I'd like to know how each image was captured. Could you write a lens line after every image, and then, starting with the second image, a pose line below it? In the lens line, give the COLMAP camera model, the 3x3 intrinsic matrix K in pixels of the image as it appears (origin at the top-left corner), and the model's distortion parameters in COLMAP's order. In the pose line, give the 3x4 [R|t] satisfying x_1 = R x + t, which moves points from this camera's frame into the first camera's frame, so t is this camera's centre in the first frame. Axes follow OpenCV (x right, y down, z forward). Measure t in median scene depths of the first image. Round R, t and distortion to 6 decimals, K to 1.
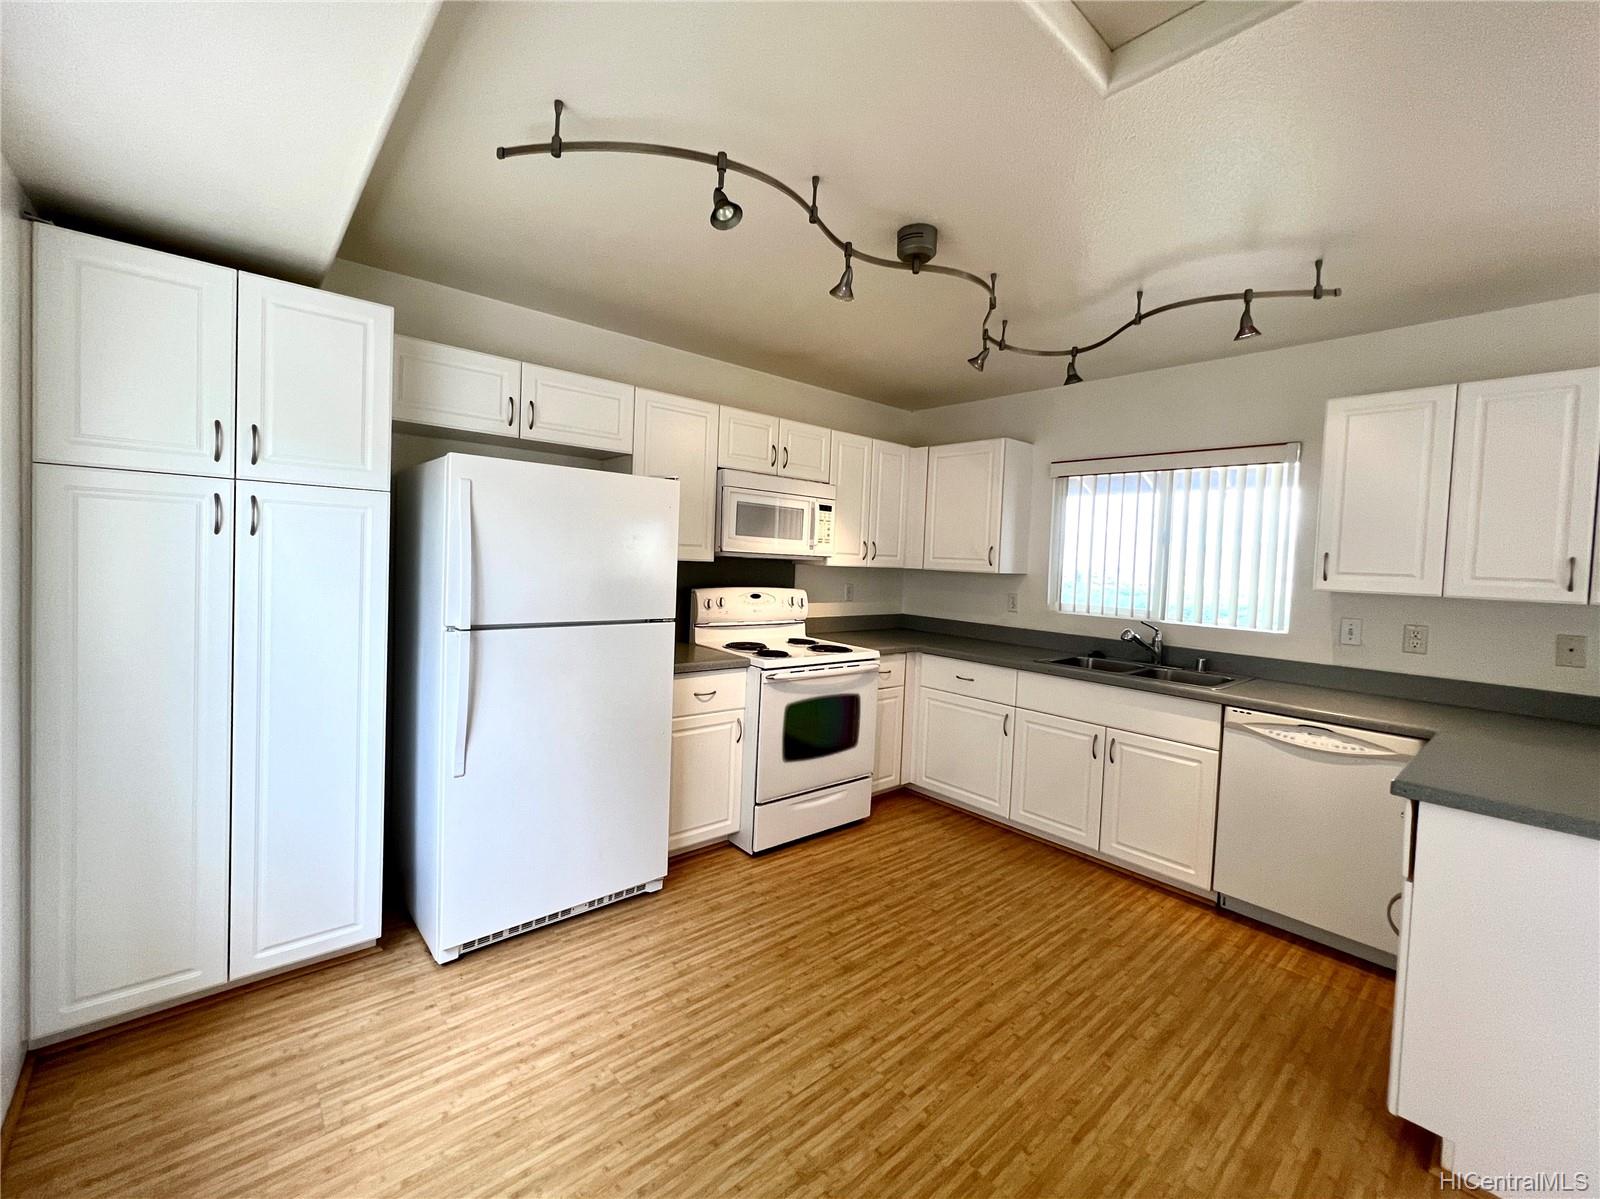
lens RADIAL K [[646.9, 0, 799.7], [0, 646.9, 593.1], [0, 0, 1]] dist [-0.000499, 0.000531]
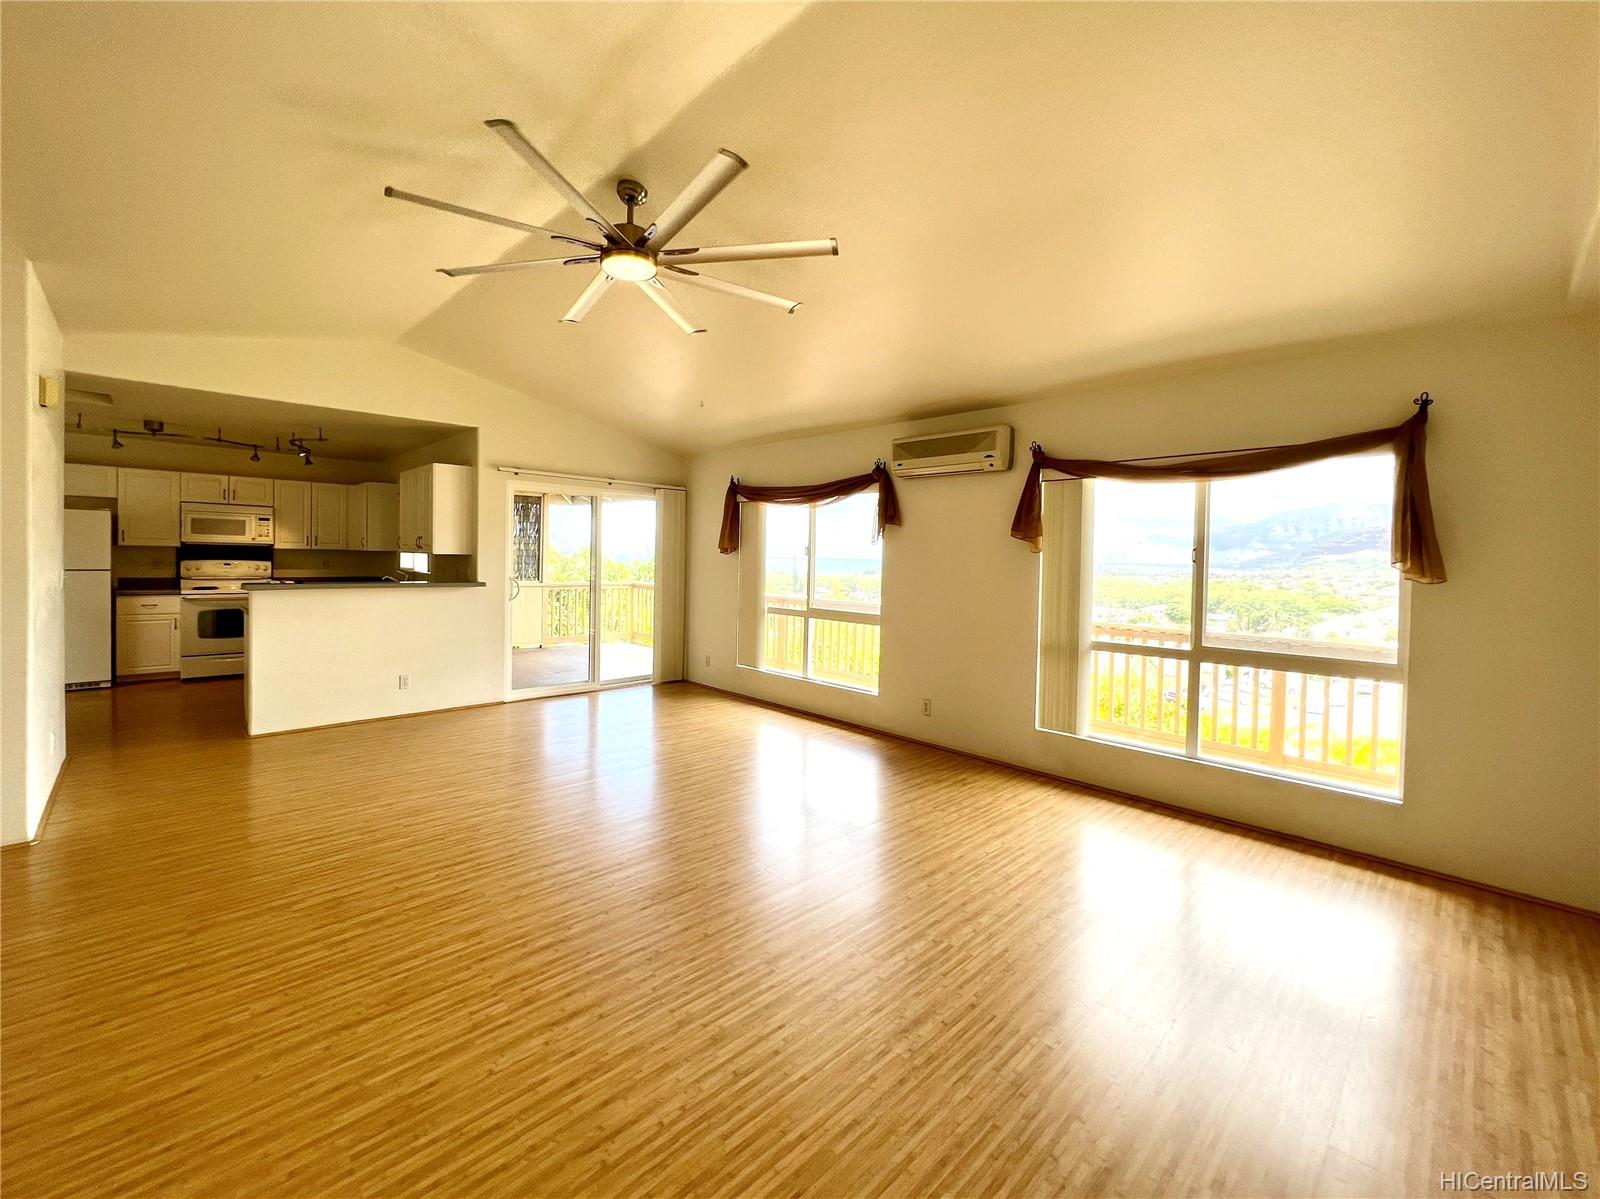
lens RADIAL K [[669.6, 0, 802.7], [0, 669.6, 572.3], [0, 0, 1]] dist [-0.001544, -0.000064]
pose [[0.997108, -0.021940, 0.072758, 2.162627], [0.024269, 0.999216, -0.031277, 0.190699], [-0.072014, 0.032952, 0.996859, -1.635493]]
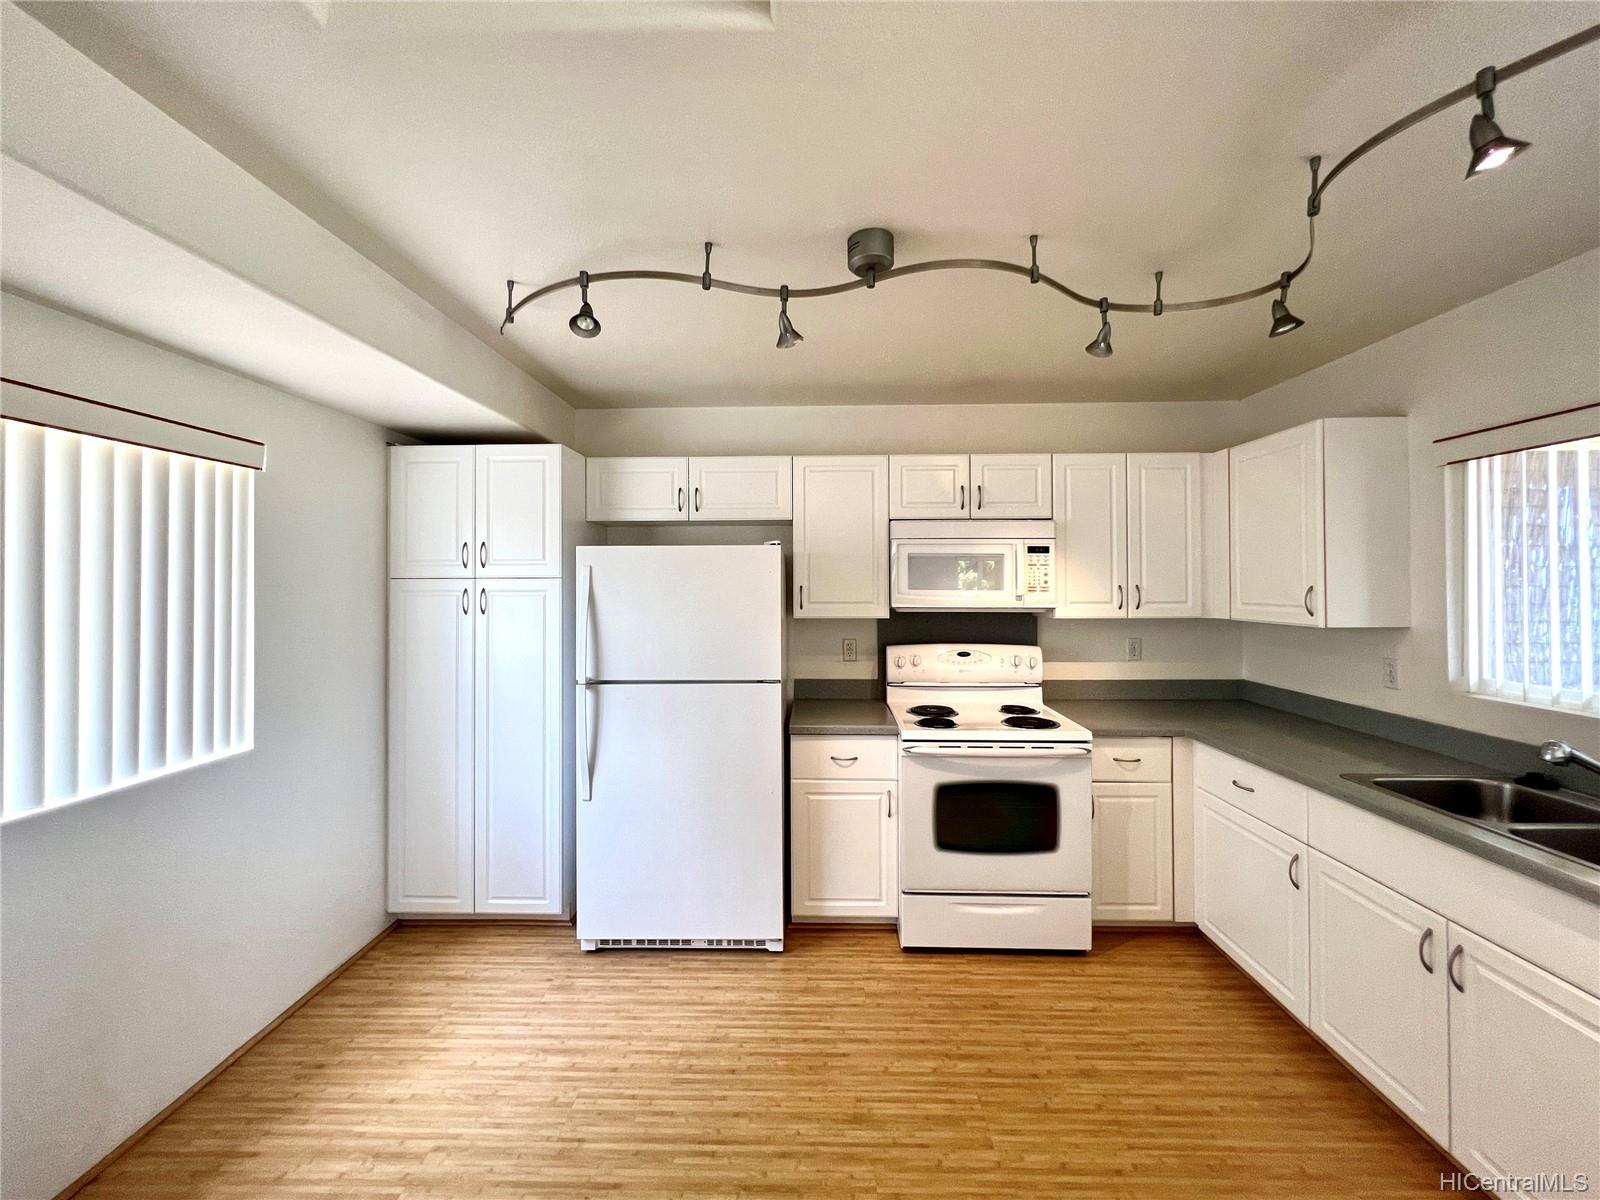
lens RADIAL K [[646.9, 0, 799.7], [0, 646.9, 593.6], [0, 0, 1]] dist [-0.000499, 0.000531]
pose [[0.747581, -0.035386, -0.663227, 0.504045], [-0.003195, 0.998377, -0.056868, -0.038439], [0.664163, 0.044633, 0.746255, 0.255413]]
